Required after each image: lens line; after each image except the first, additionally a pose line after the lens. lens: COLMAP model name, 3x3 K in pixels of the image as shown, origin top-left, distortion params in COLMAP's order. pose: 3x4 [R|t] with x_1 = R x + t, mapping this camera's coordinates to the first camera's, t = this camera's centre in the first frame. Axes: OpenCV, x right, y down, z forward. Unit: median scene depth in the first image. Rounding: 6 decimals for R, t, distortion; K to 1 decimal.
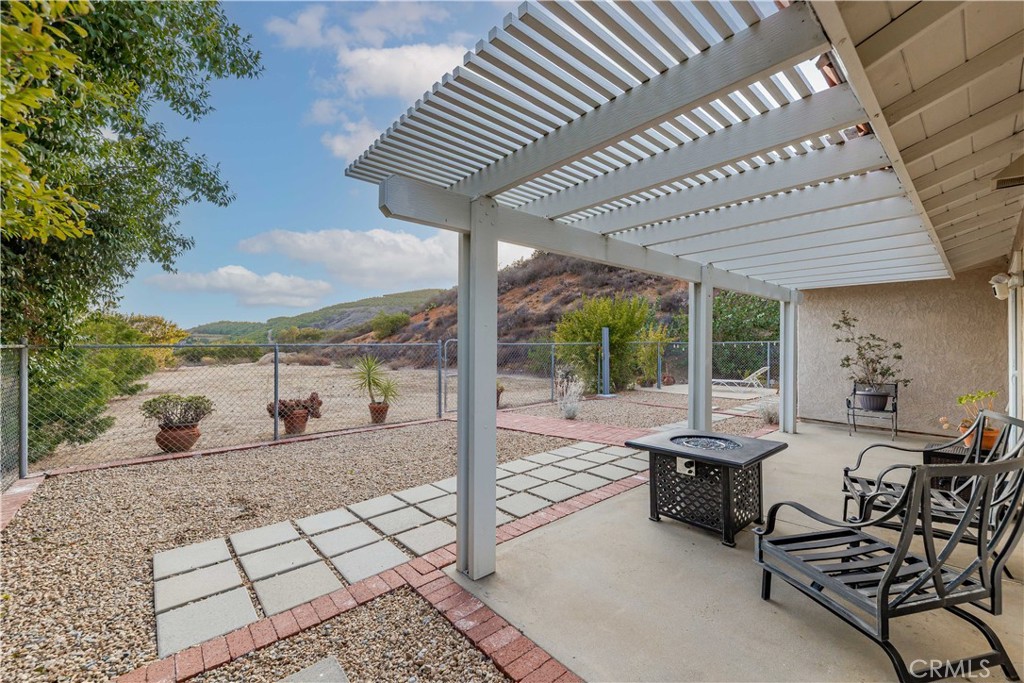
lens RADIAL K [[413.8, 0, 508.1], [0, 413.8, 343.1], [0, 0, 1]] dist [0.006948, -0.000761]
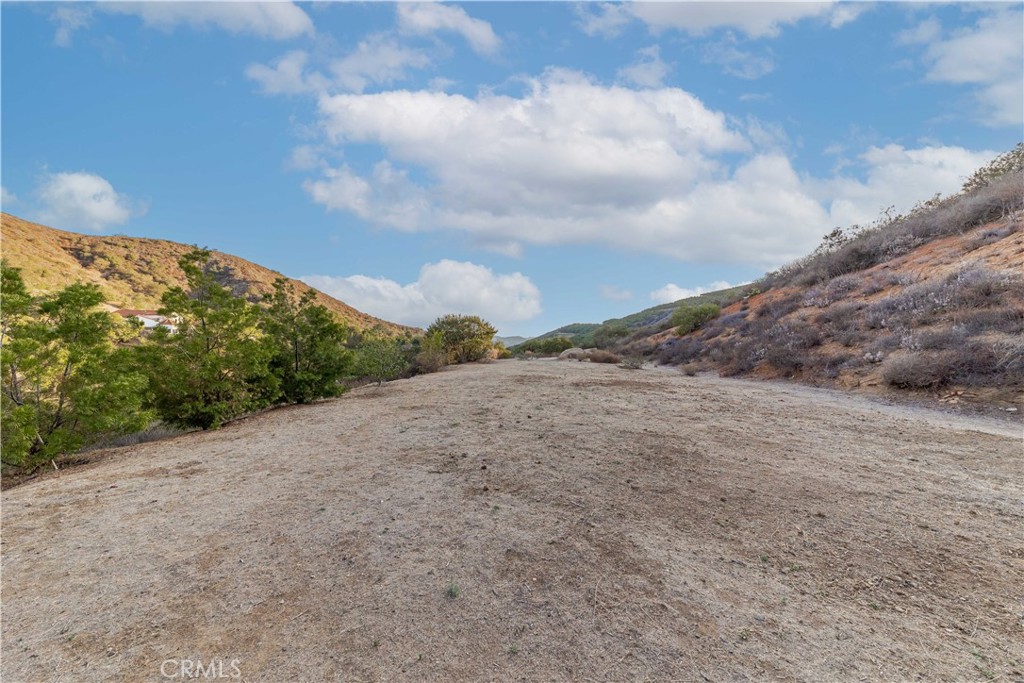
lens RADIAL K [[346.4, 0, 509.7], [0, 346.4, 342.4], [0, 0, 1]] dist [0.000562, 0.000005]
pose [[0.696545, 0.008915, -0.717458, -0.053571], [-0.003302, 0.999952, 0.009219, 0.000361], [0.717506, -0.004052, 0.696541, 0.333076]]
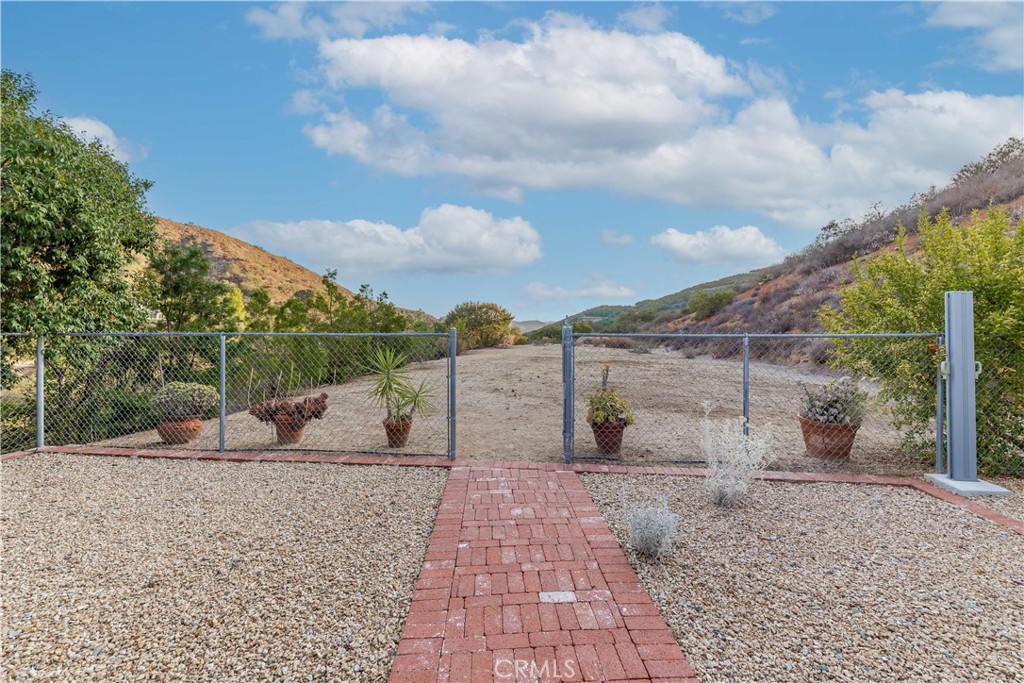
lens RADIAL K [[413.8, 0, 521.4], [0, 413.8, 320.6], [0, 0, 1]] dist [0.006948, -0.000761]
pose [[0.688088, -0.004761, -0.725612, 0.095972], [-0.001050, 0.999971, -0.007558, -0.003803], [0.725627, 0.005963, 0.688063, 0.188940]]
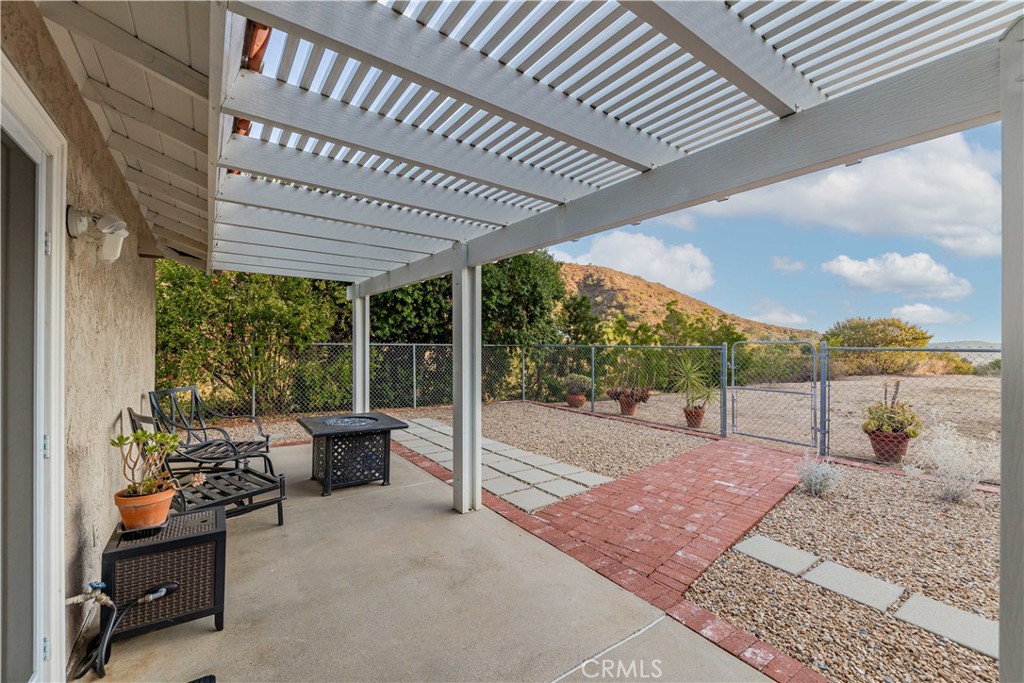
lens RADIAL K [[421.7, 0, 509.4], [0, 421.7, 342.4], [0, 0, 1]] dist [0.021251, 0.000239]
pose [[-0.103320, -0.003980, -0.994640, 0.210594], [-0.004416, 0.999984, -0.003542, -0.000521], [0.994638, 0.004026, -0.103336, 0.188251]]
